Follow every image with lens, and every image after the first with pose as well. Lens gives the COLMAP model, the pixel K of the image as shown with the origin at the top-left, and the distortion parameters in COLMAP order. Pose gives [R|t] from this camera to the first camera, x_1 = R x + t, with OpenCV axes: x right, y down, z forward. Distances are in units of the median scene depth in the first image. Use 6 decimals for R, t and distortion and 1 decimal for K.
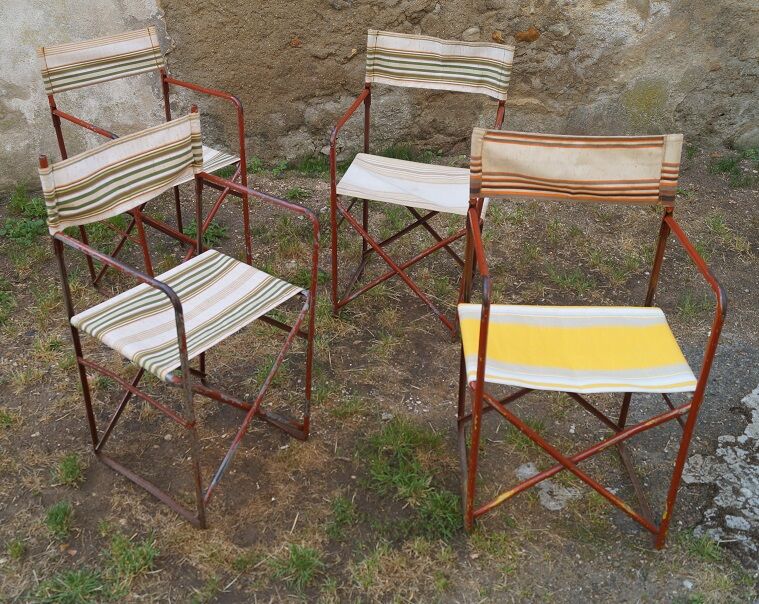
lens RADIAL K [[780.9, 0, 317.7], [0, 780.9, 277.6], [0, 0, 1]] dist [-0.002684, 0.008195]
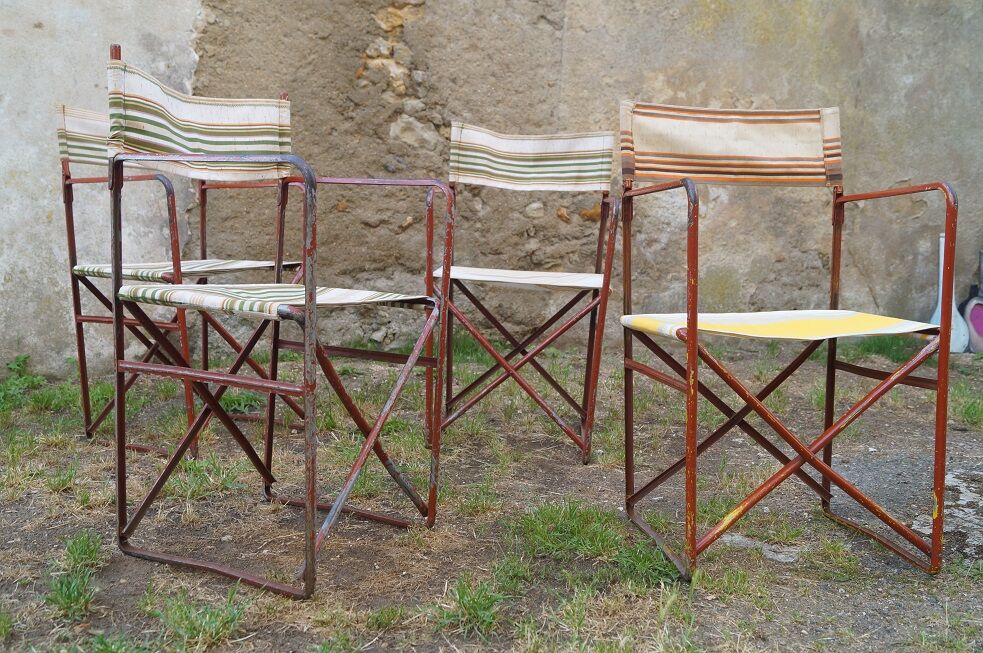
lens RADIAL K [[908.7, 0, 491.5], [0, 908.7, 326.5], [0, 0, 1]] dist [-0.001248, -0.005168]
pose [[0.975293, 0.001333, 0.220912, -0.160054], [0.086875, 0.917101, -0.389073, 0.406484], [-0.203117, 0.398652, 0.894326, 0.202833]]
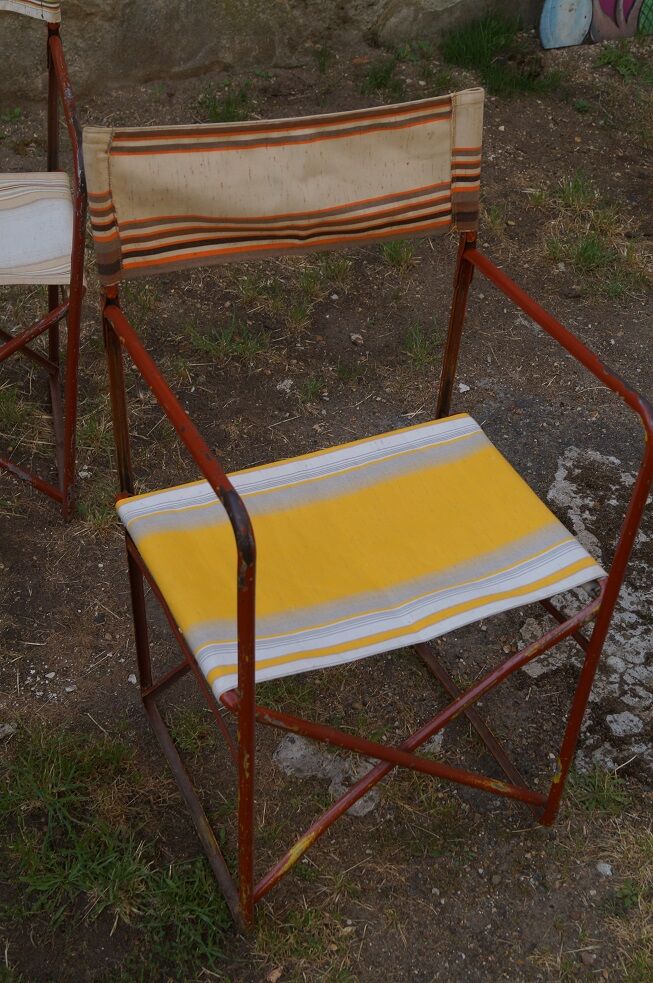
lens RADIAL K [[1195.2, 0, 323.5], [0, 1195.2, 502.3], [0, 0, 1]] dist [0.001712, -0.023641]
pose [[0.857487, -0.274257, 0.435314, -0.029996], [0.179166, 0.952297, 0.247043, -0.127136], [-0.482301, -0.133843, 0.865720, 0.315442]]
